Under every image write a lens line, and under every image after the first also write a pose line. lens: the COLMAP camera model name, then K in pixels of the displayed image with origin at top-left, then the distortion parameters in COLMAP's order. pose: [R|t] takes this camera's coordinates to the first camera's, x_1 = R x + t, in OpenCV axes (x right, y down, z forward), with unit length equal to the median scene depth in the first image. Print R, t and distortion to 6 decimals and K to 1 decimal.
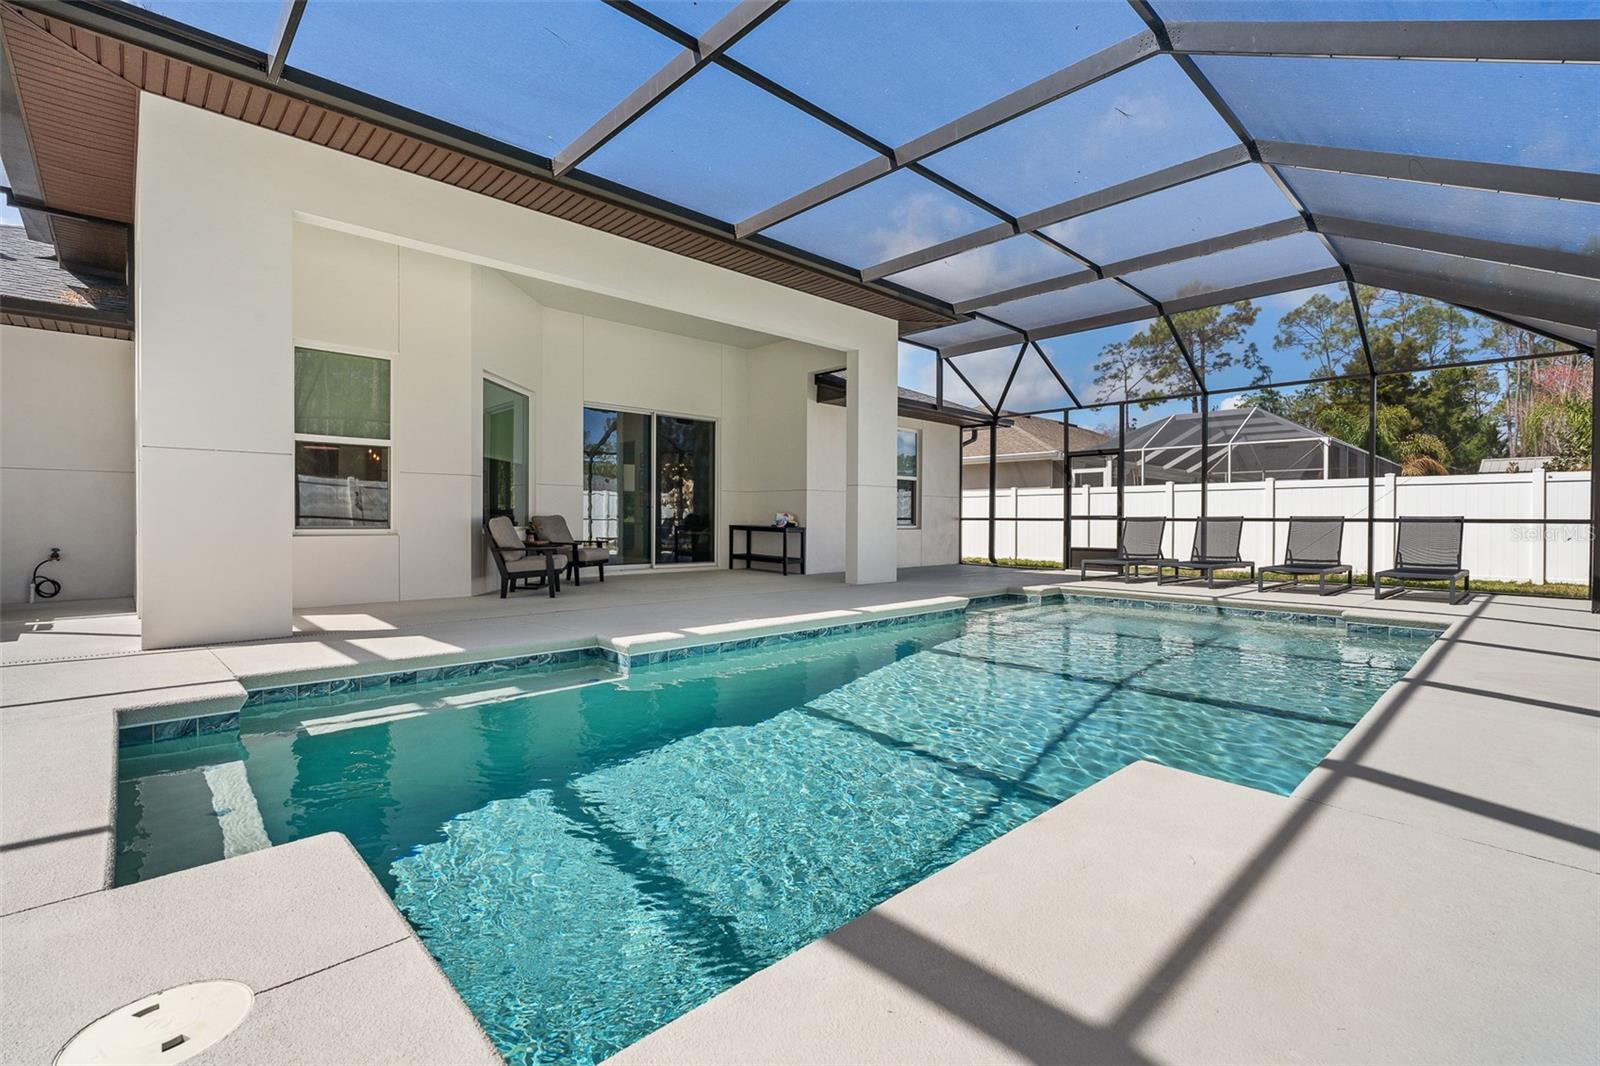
lens RADIAL K [[717.9, 0, 801.1], [0, 717.9, 530.1], [0, 0, 1]] dist [-0.002603, 0.000821]
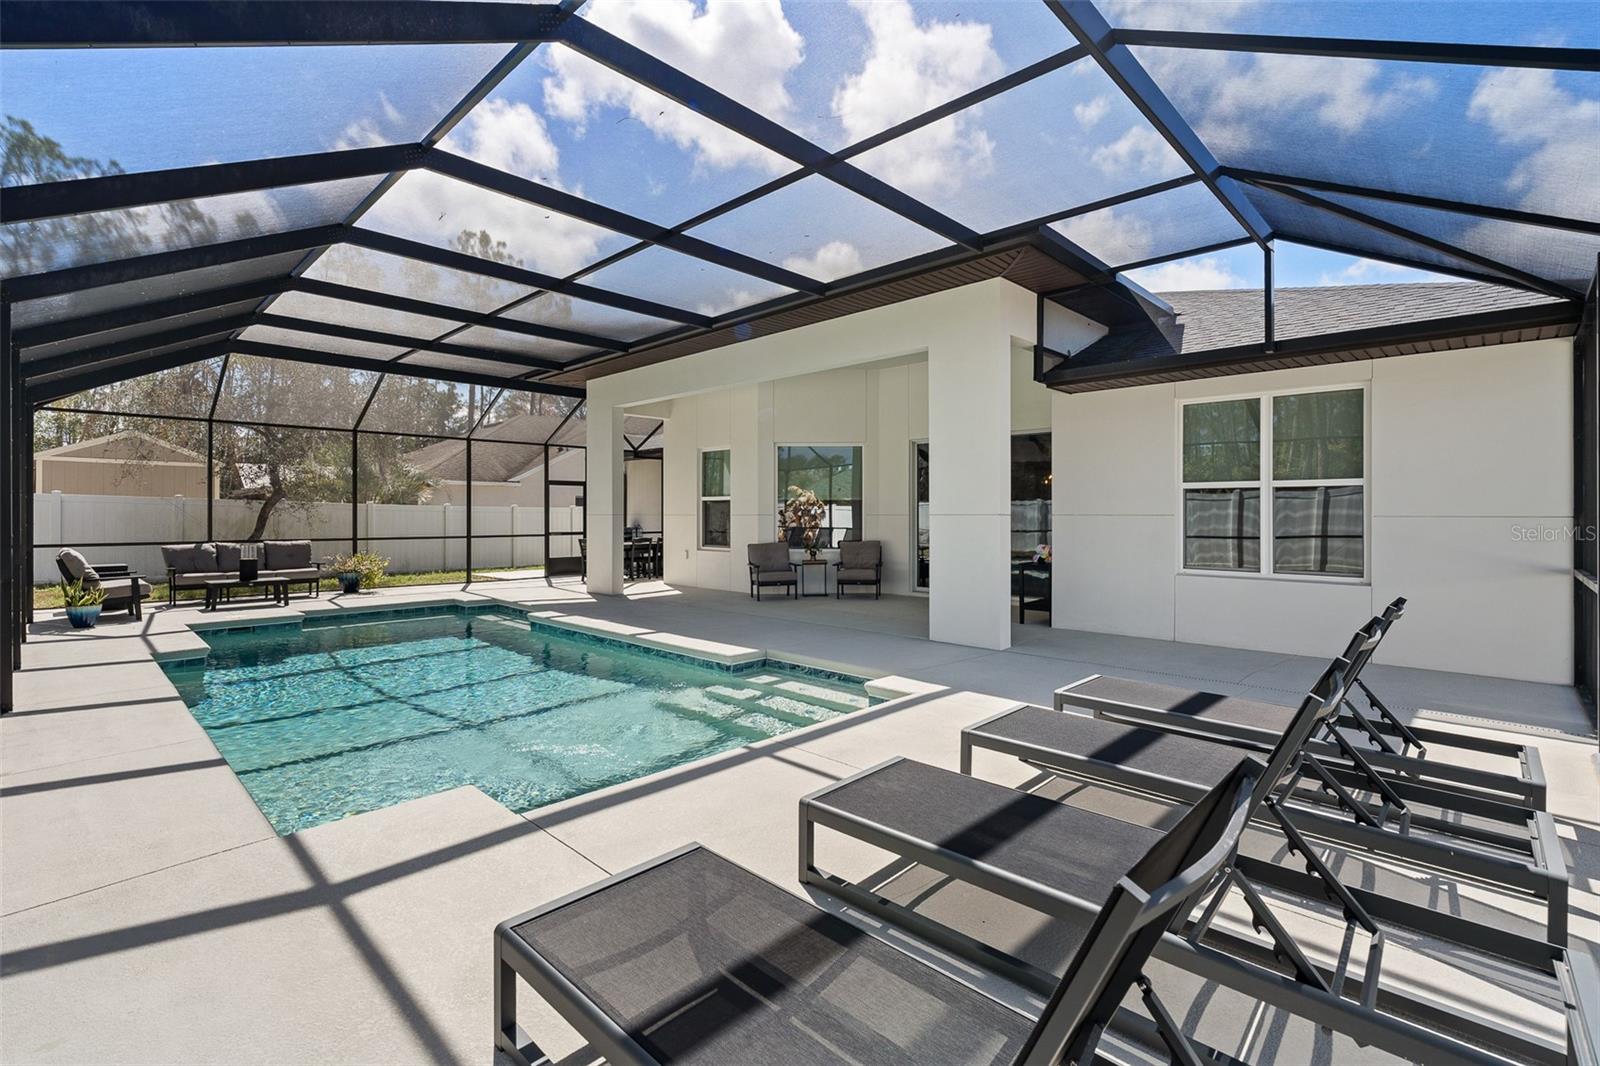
lens RADIAL K [[716.3, 0, 802.0], [0, 716.3, 518.9], [0, 0, 1]] dist [-0.000686, 0.000096]
pose [[0.039798, 0.001739, -0.999206, 0.717663], [-0.016799, 0.999858, 0.001072, -0.047361], [0.999067, 0.016743, 0.039821, 0.685331]]
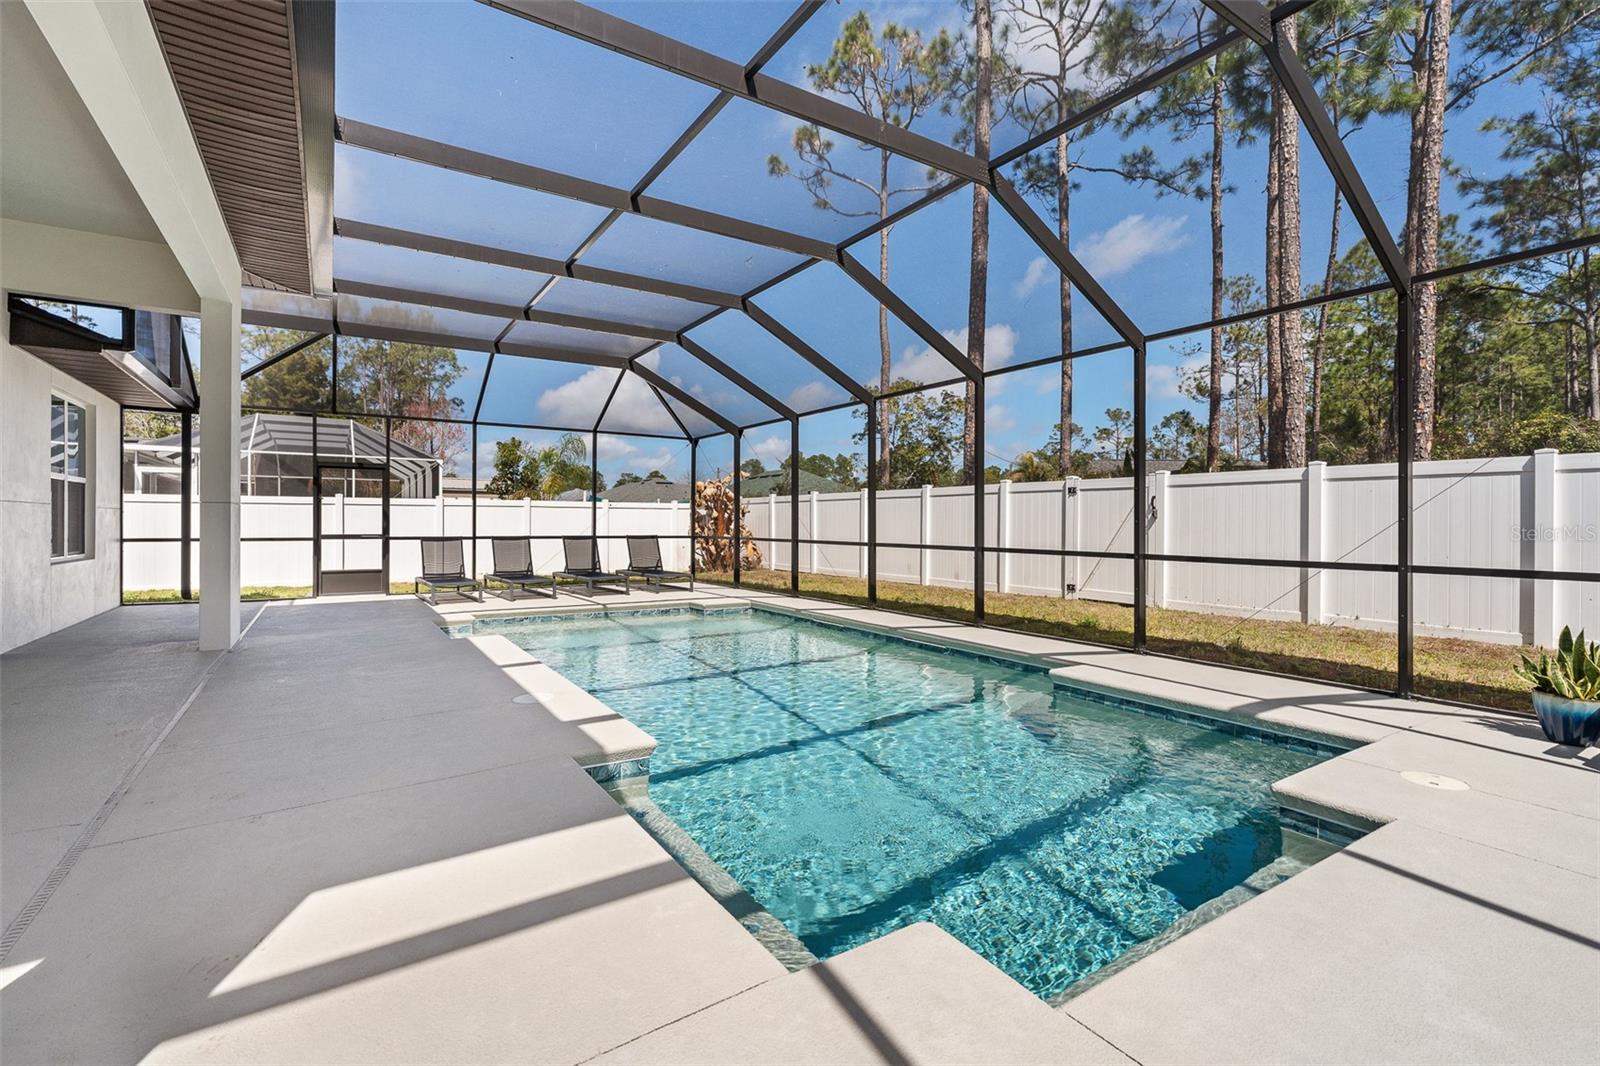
lens RADIAL K [[717.9, 0, 801.1], [0, 717.9, 530.1], [0, 0, 1]] dist [-0.002603, 0.000821]
pose [[0.188800, -0.013095, 0.981928, -0.400011], [0.009584, 0.999888, 0.011492, -0.032353], [-0.981969, 0.007241, 0.188904, 0.283490]]
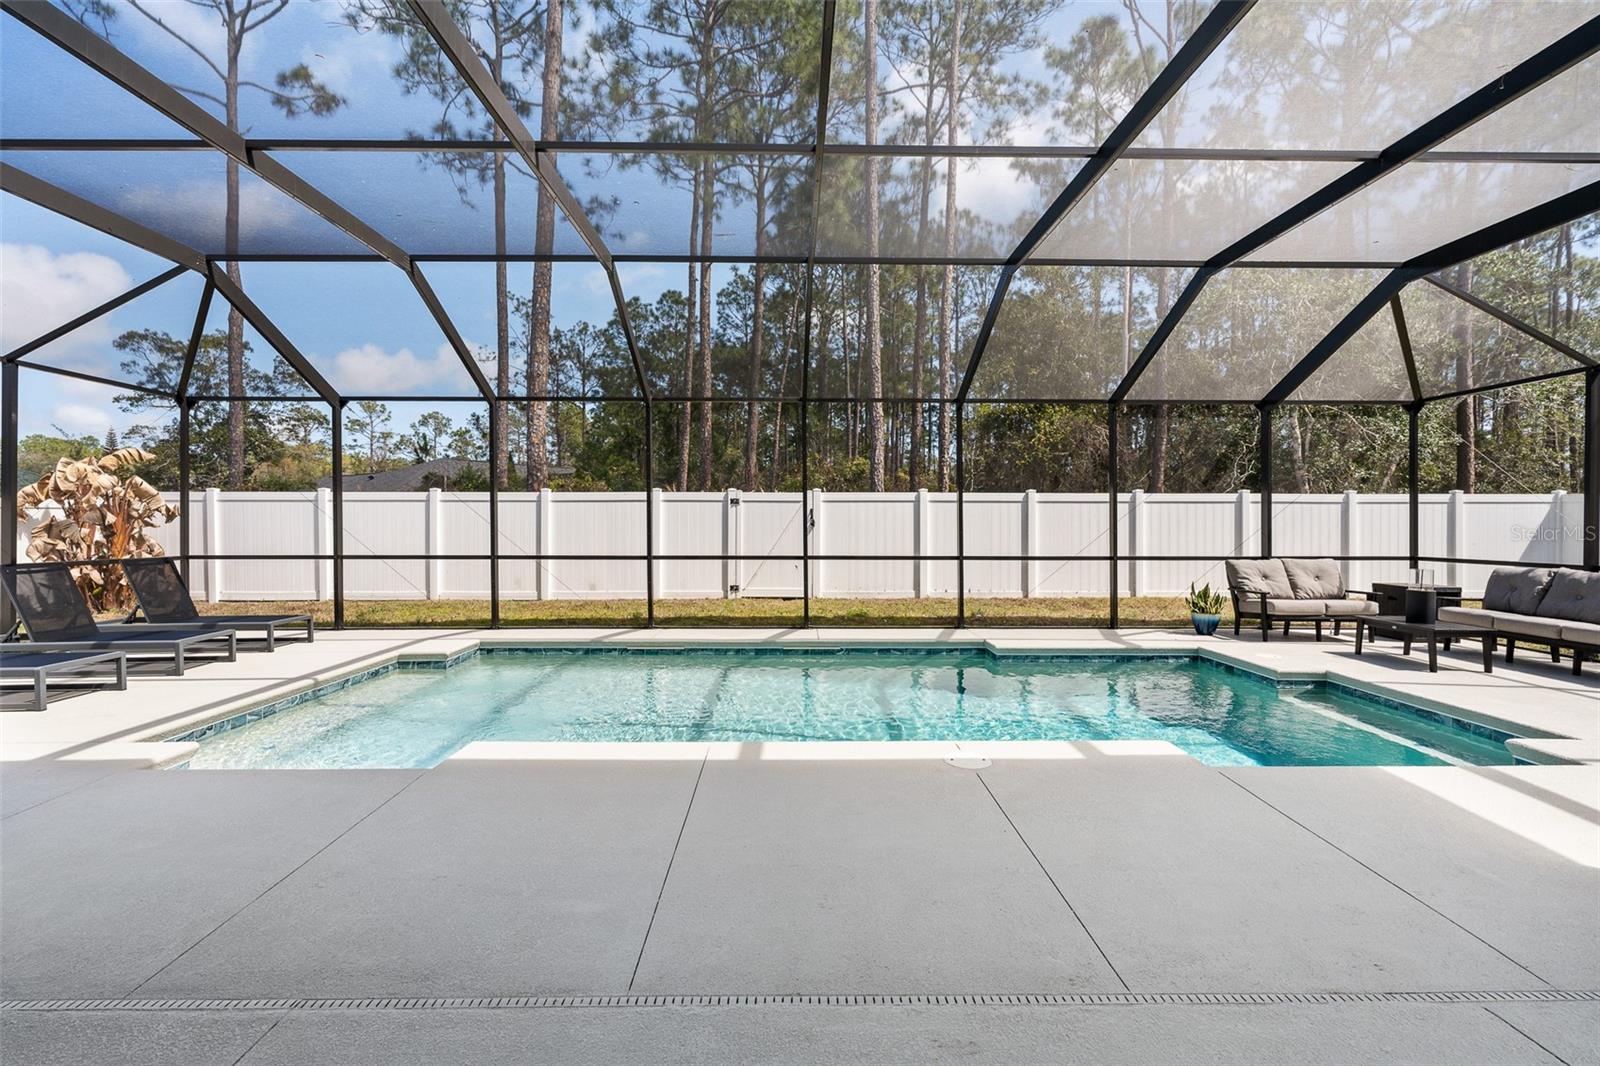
lens RADIAL K [[720.0, 0, 794.1], [0, 720.0, 526.5], [0, 0, 1]] dist [0.002822, 0.000536]
pose [[-0.726197, -0.008068, 0.687440, -0.207255], [0.004560, 0.999853, 0.016551, -0.049637], [-0.687472, 0.015154, -0.726053, 0.801861]]
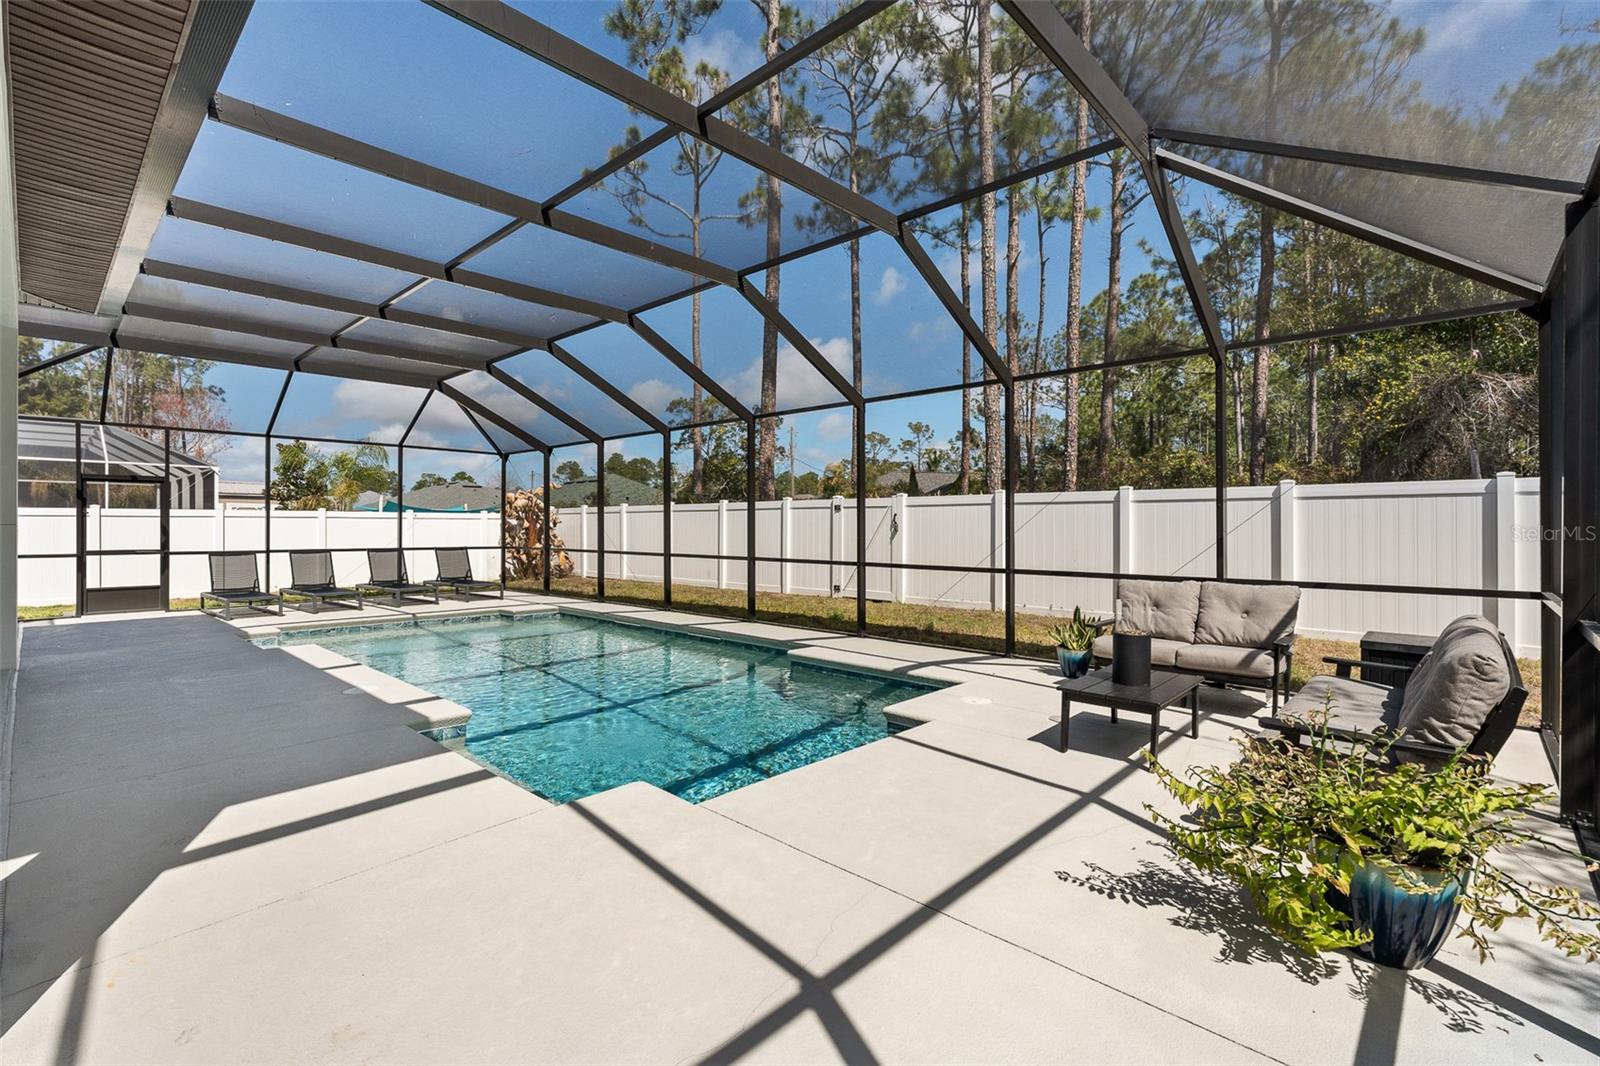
lens RADIAL K [[716.4, 0, 800.8], [0, 716.4, 526.6], [0, 0, 1]] dist [-0.007362, 0.004908]
pose [[-0.052700, -0.003903, 0.998603, -0.536351], [0.011547, 0.999923, 0.004518, -0.045232], [-0.998544, 0.011769, -0.052650, 0.232191]]
